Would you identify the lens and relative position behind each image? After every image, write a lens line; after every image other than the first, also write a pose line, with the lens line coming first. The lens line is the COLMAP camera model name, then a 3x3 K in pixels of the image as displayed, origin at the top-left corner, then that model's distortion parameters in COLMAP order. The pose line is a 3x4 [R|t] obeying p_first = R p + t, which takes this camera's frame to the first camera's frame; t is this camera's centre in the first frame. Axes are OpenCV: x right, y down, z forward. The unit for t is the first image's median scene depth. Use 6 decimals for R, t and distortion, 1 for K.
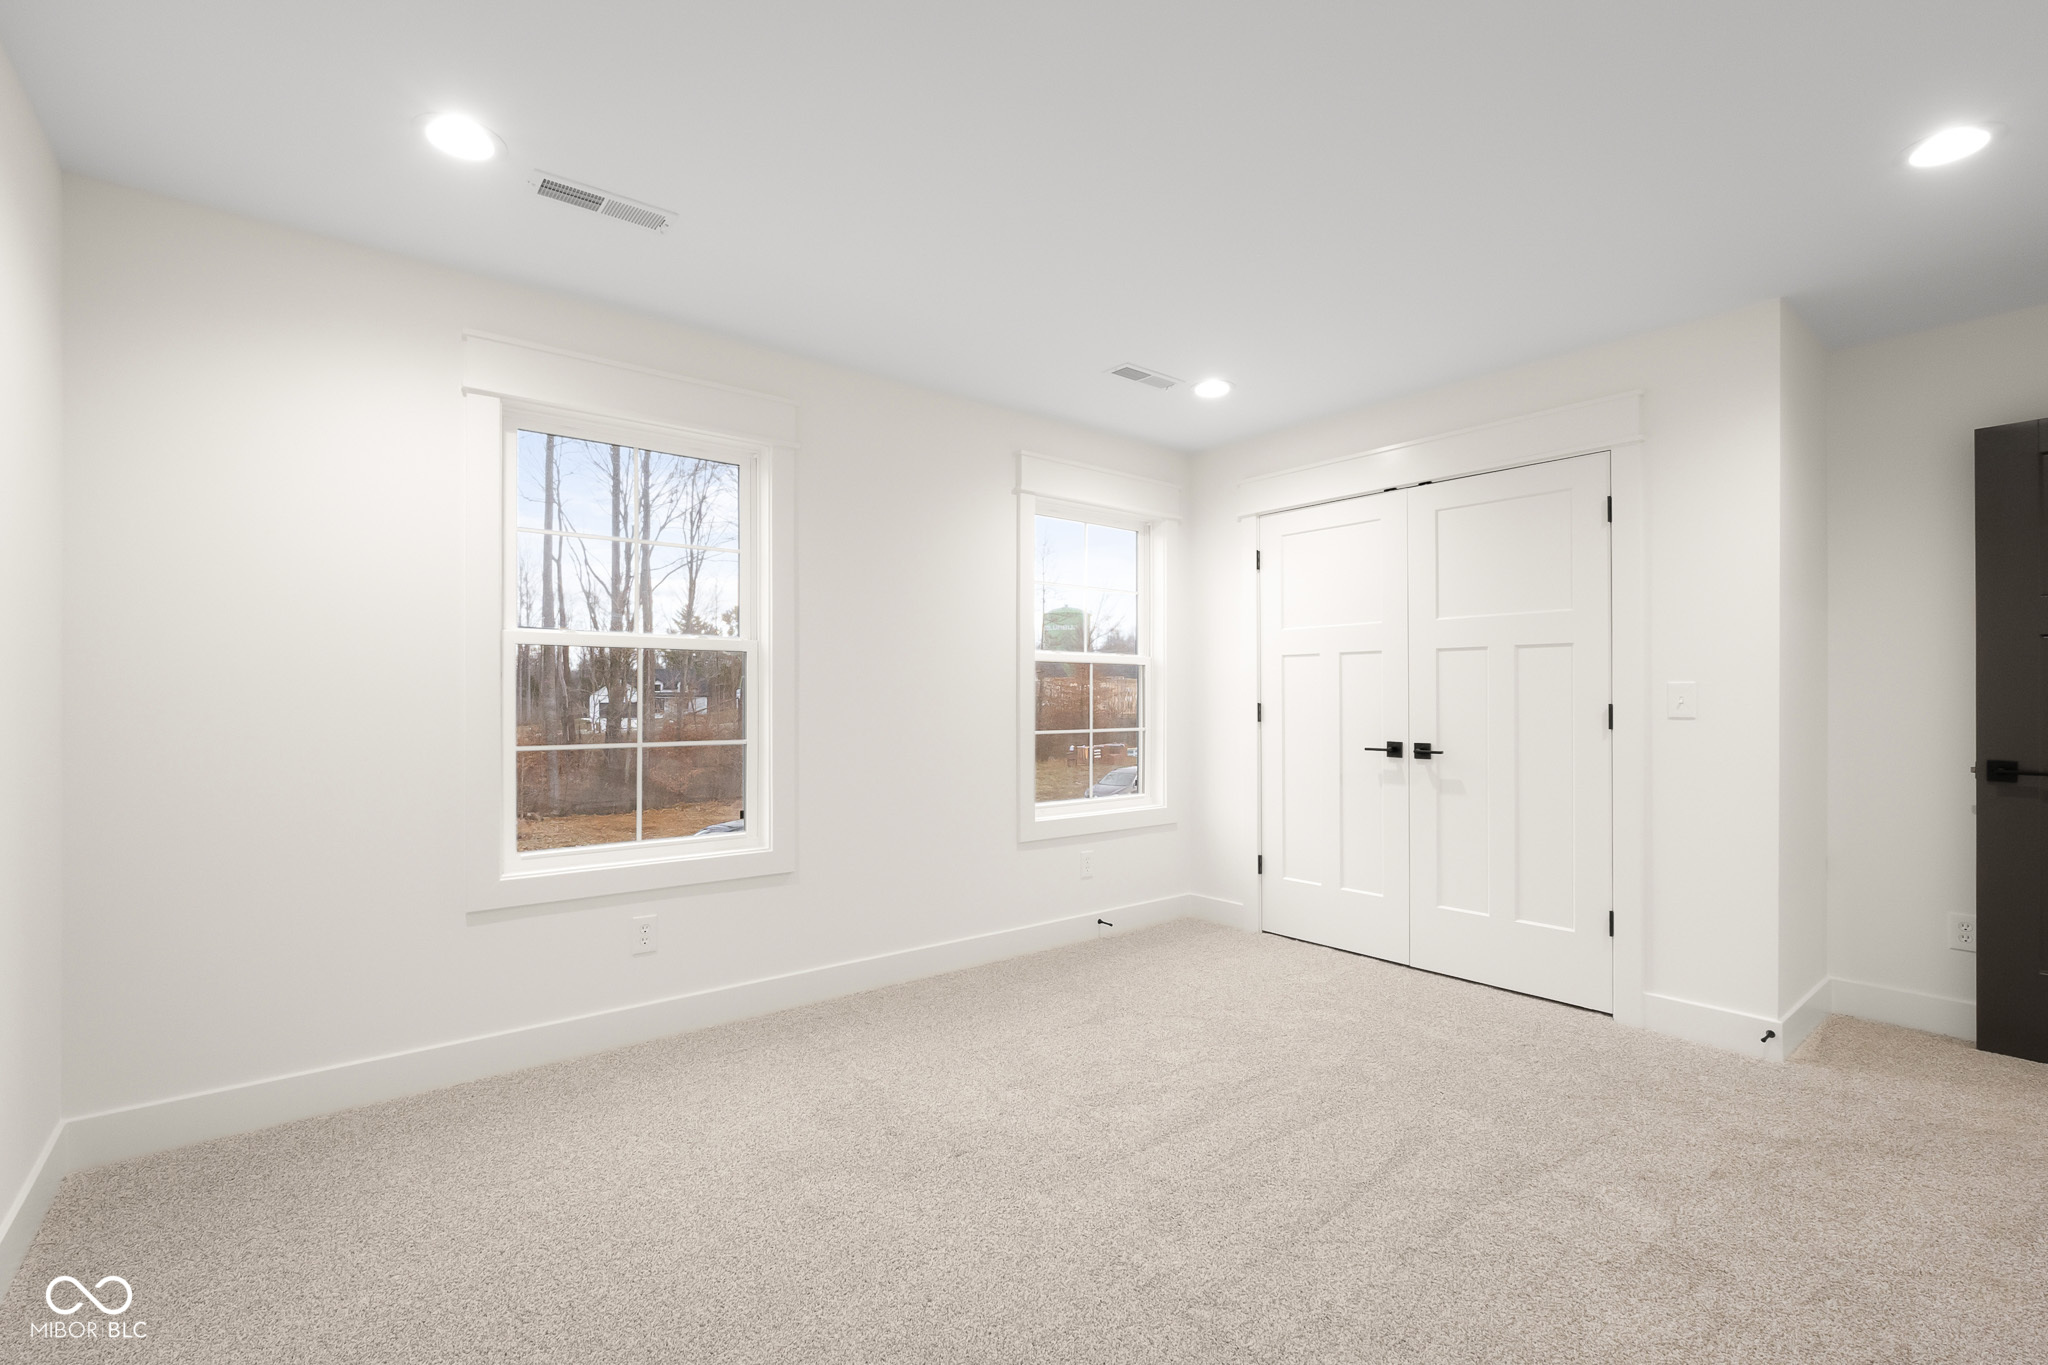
lens RADIAL K [[913.4, 0, 1020.0], [0, 913.4, 701.5], [0, 0, 1]] dist [0.001731, 0.000409]
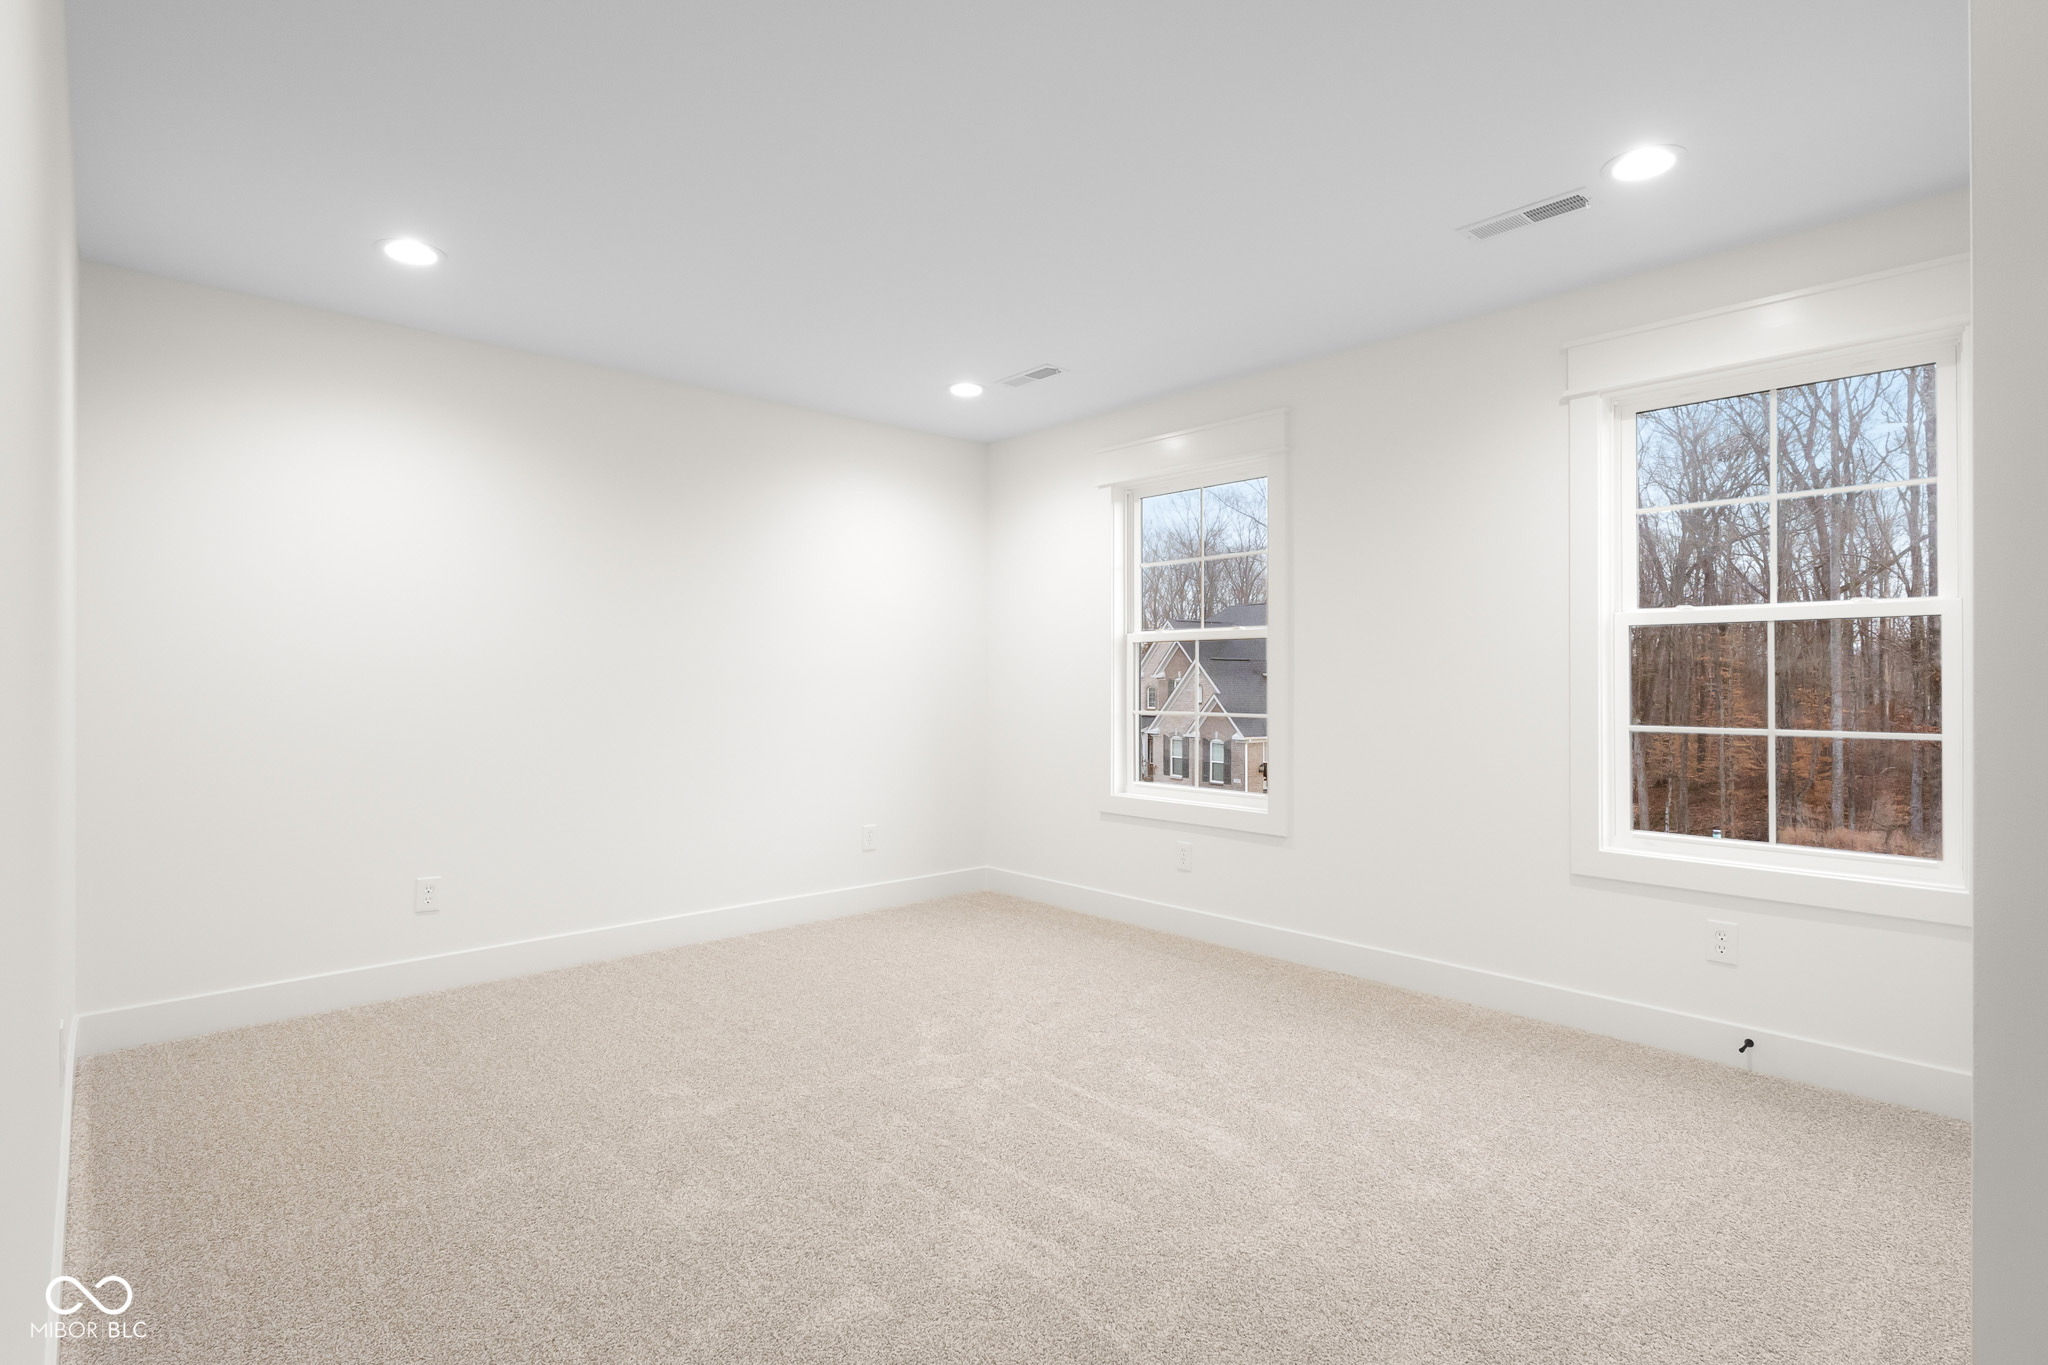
lens RADIAL K [[795.4, 0, 1024.0], [0, 795.4, 682.5], [0, 0, 1]] dist [-0.001342, -0.000137]
pose [[0.184643, 0.005193, -0.982792, 0.213561], [-0.003992, 0.999982, 0.004534, -0.000643], [0.982798, 0.003086, 0.184661, 0.173881]]
